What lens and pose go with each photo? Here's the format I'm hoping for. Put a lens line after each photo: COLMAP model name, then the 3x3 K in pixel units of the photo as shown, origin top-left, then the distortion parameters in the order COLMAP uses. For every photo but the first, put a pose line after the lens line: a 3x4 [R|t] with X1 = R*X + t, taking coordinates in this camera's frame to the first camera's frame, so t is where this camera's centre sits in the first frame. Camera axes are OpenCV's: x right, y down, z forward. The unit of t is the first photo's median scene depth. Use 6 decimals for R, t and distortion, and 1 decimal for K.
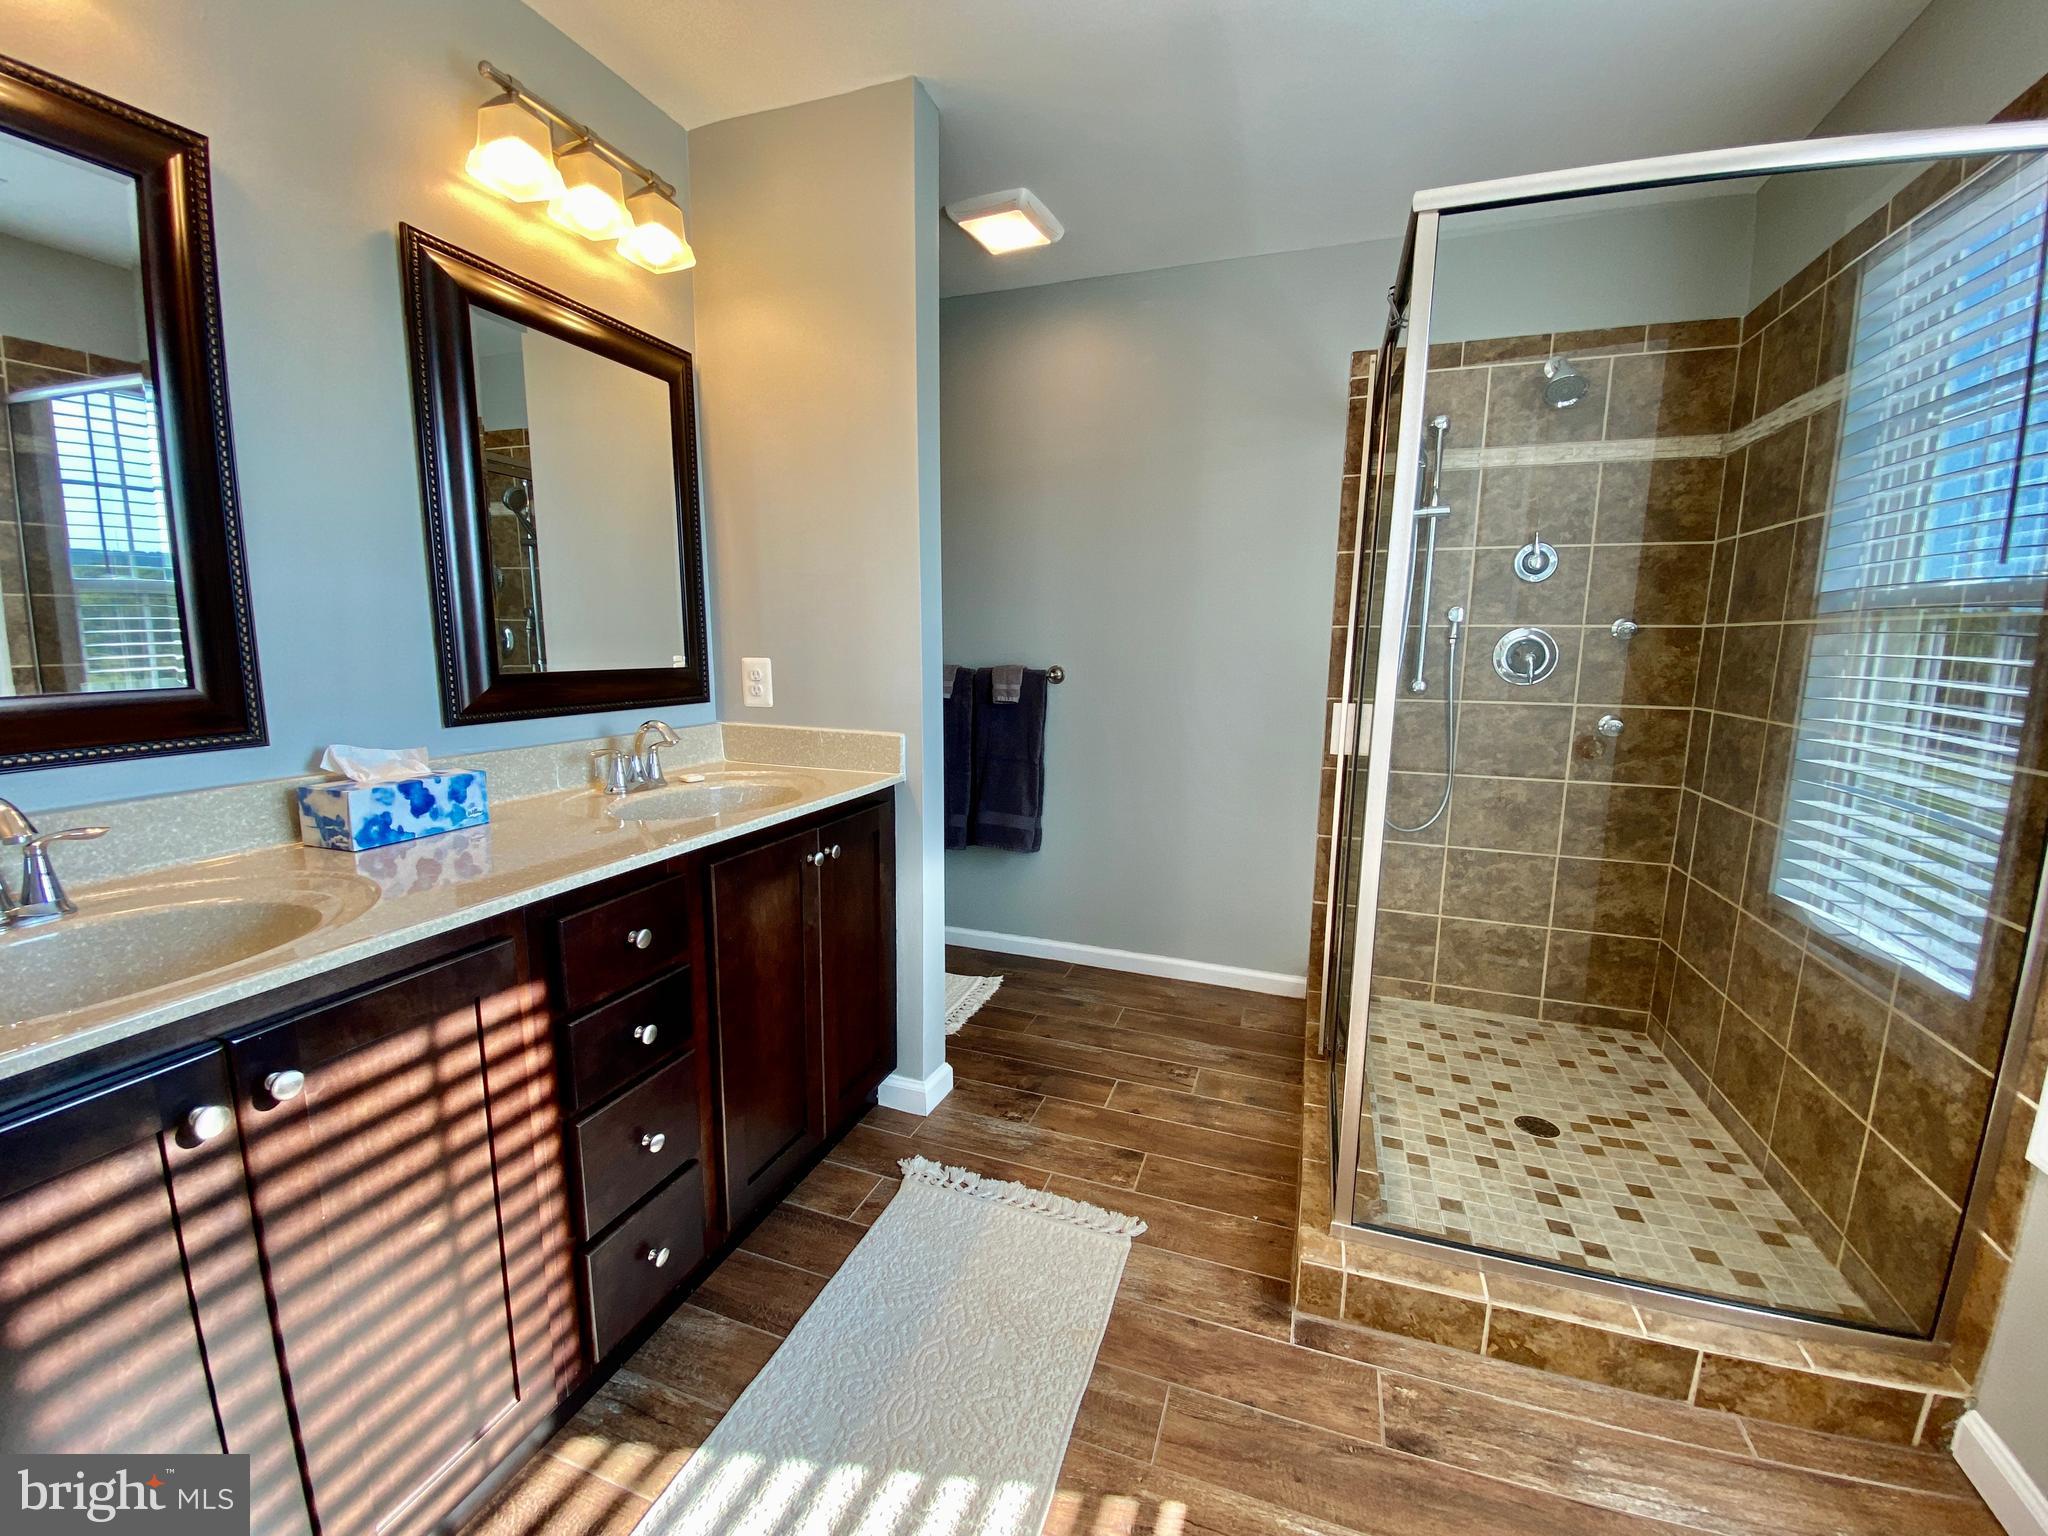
lens RADIAL K [[825.4, 0, 1027.3], [0, 825.4, 765.6], [0, 0, 1]] dist [0.008694, -0.014531]
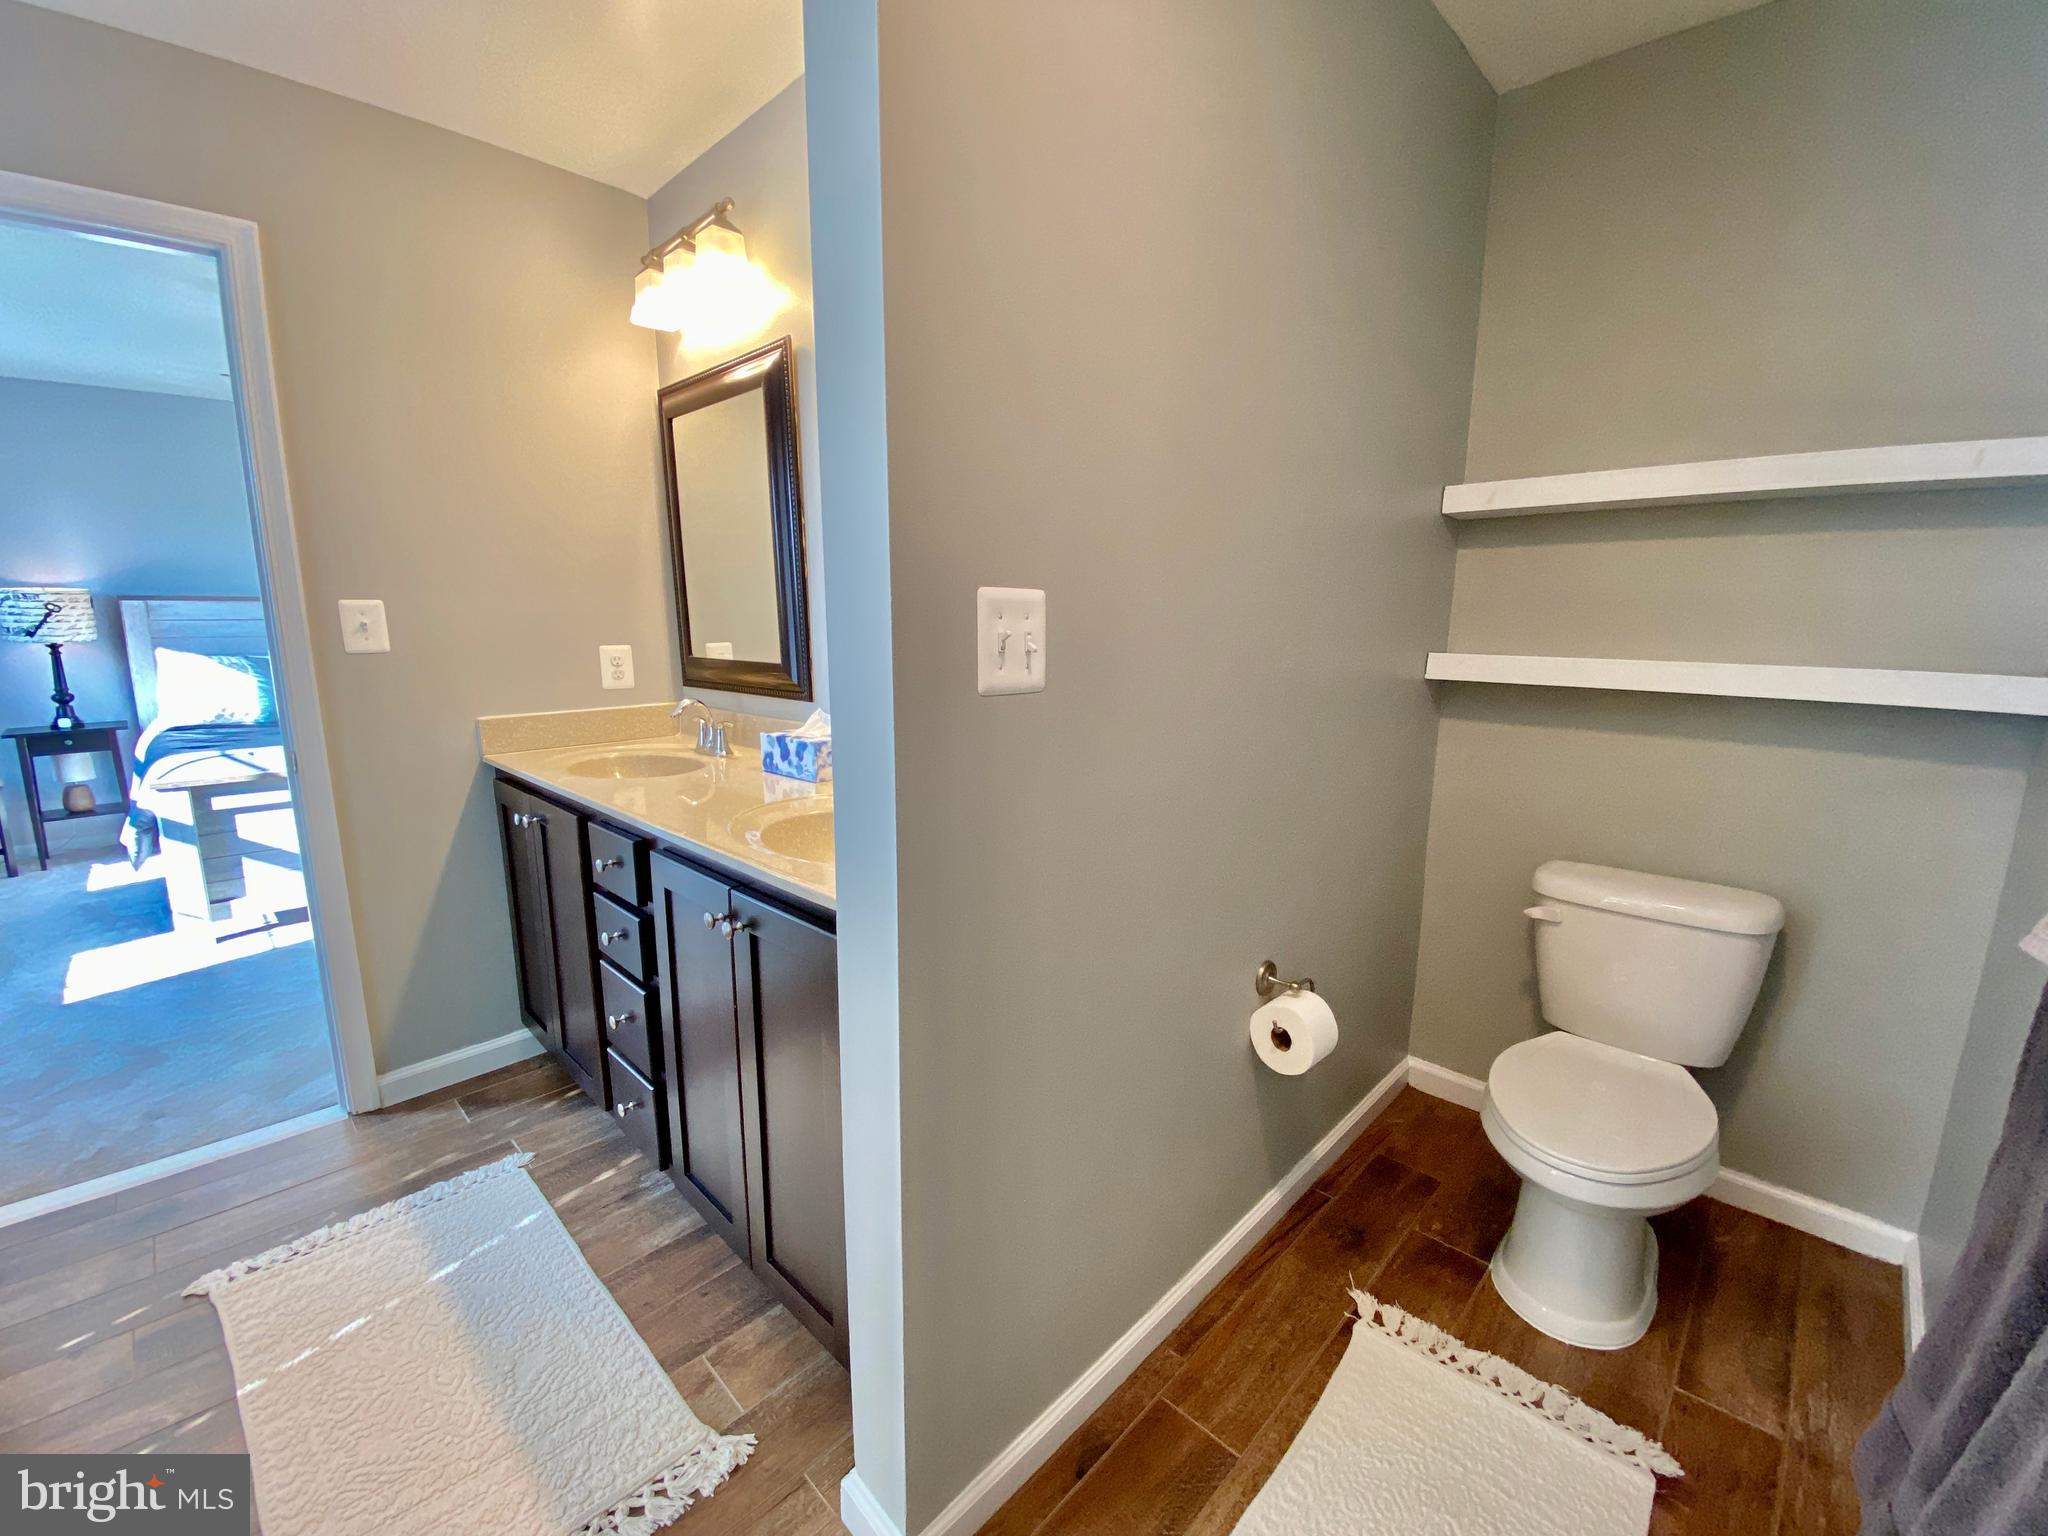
lens RADIAL K [[825.4, 0, 1014.4], [0, 825.4, 770.5], [0, 0, 1]] dist [0.008694, -0.014531]
pose [[-0.418986, 0.145565, -0.896248, 0.349604], [-0.146900, 0.963195, 0.225112, -0.274037], [0.896031, 0.225978, -0.382182, 1.709917]]
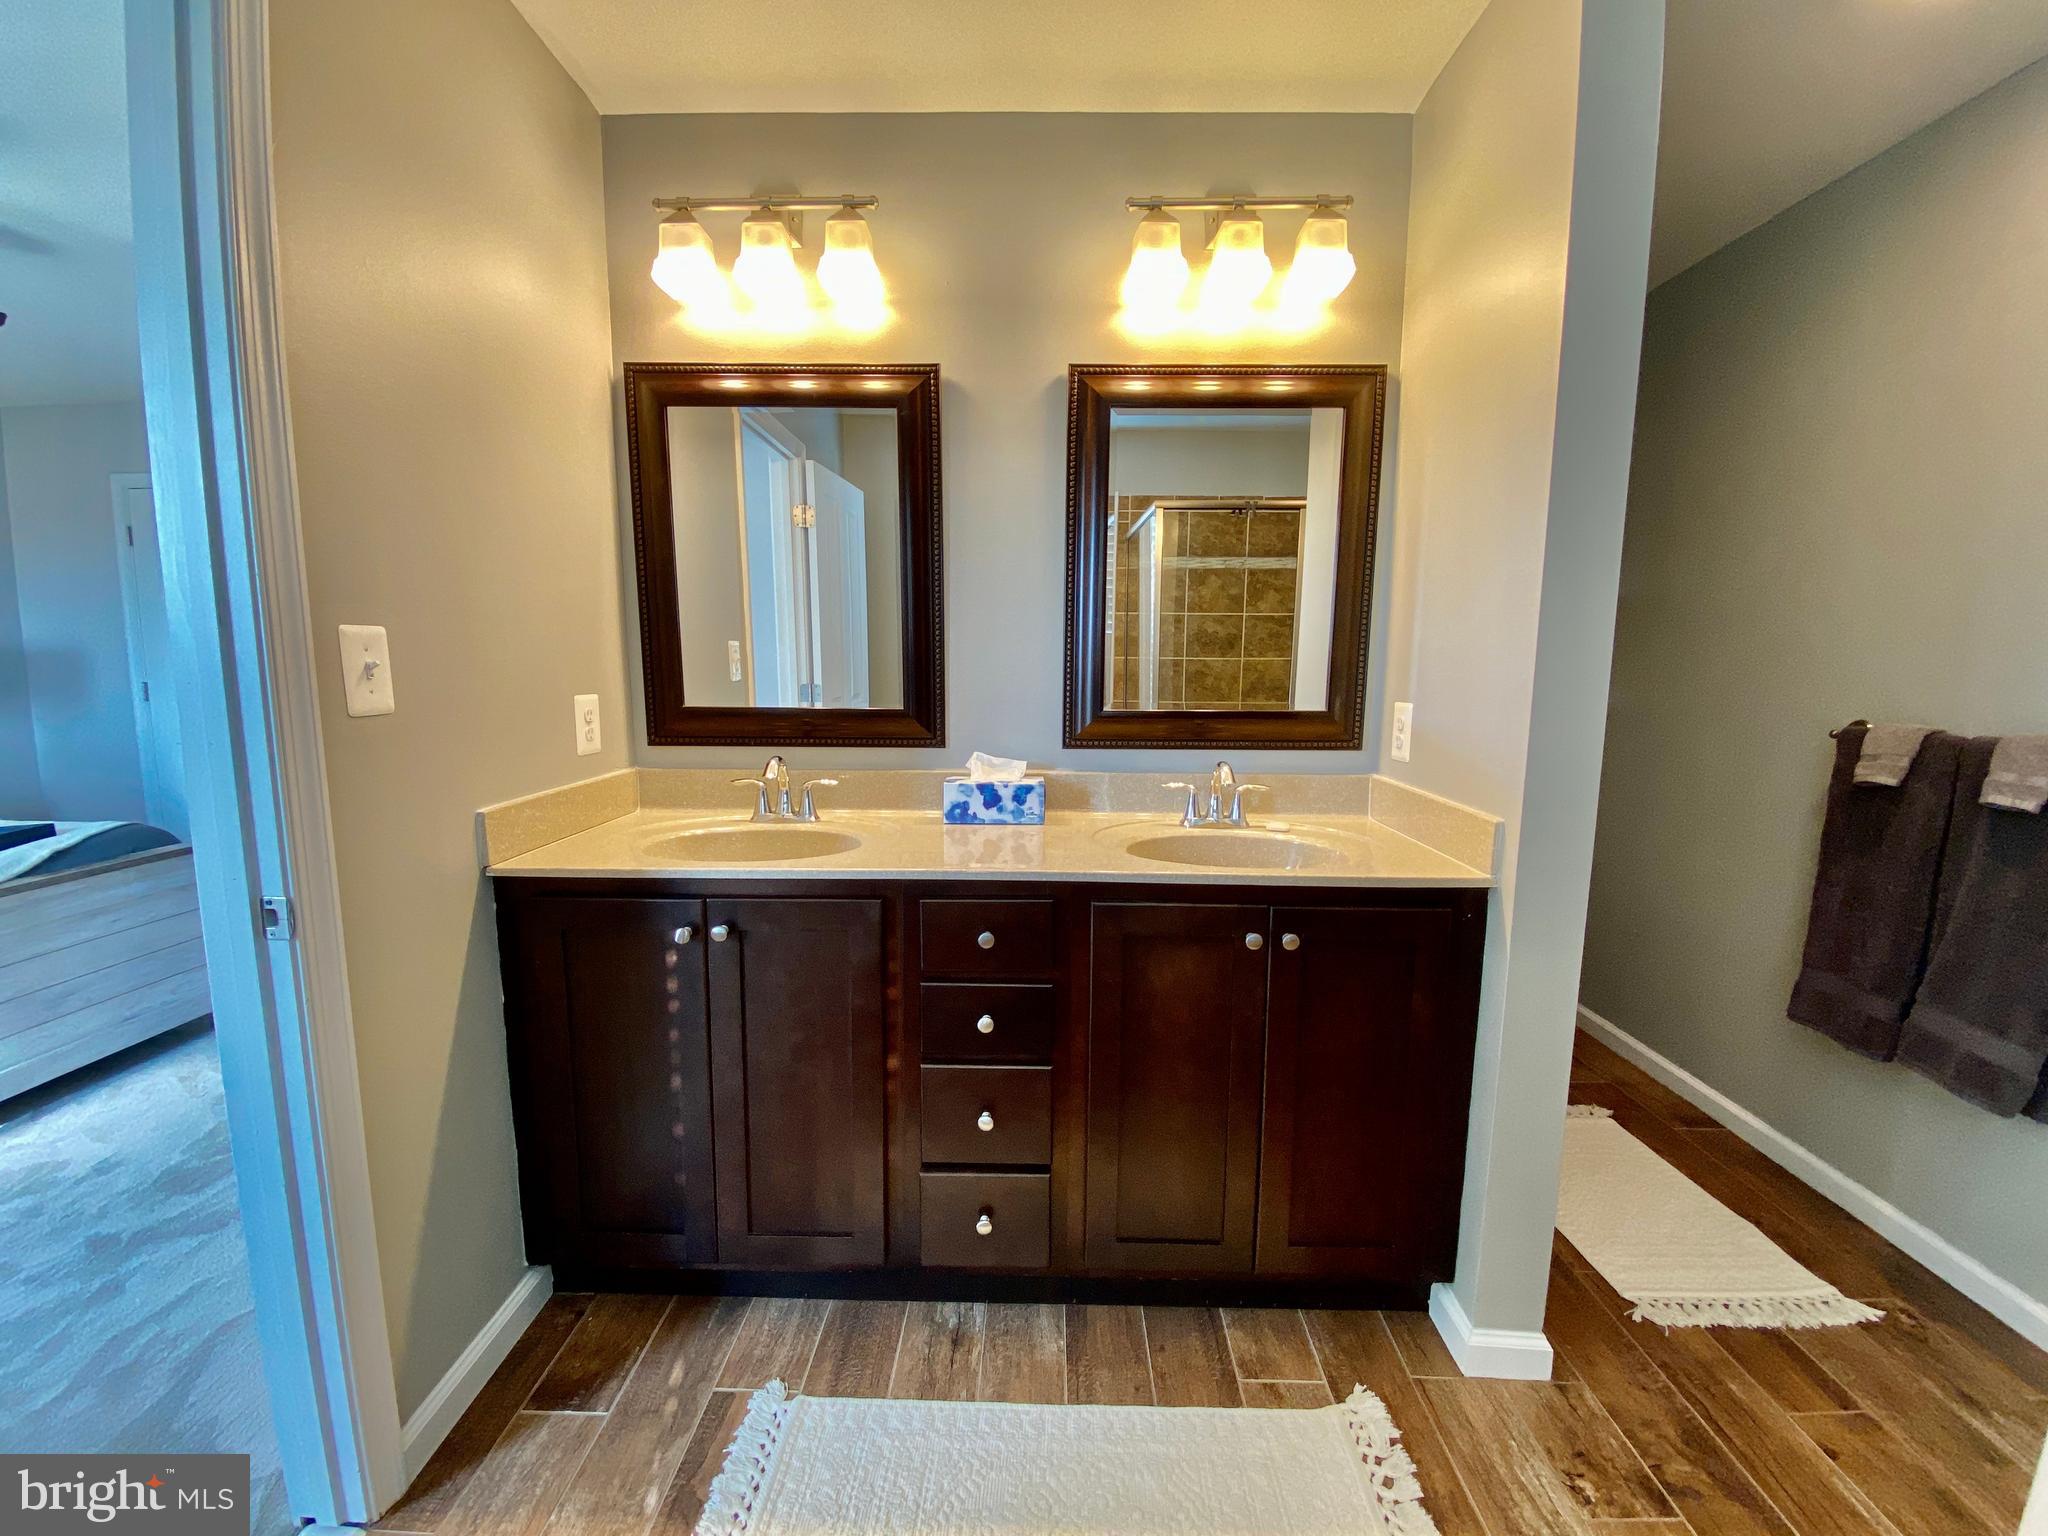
lens RADIAL K [[825.4, 0, 1018.4], [0, 825.4, 770.1], [0, 0, 1]] dist [0.008694, -0.014531]
pose [[0.305294, 0.109863, -0.945899, 0.504736], [-0.144328, 0.987185, 0.068076, -0.090895], [0.941257, 0.115736, 0.317238, 0.539015]]
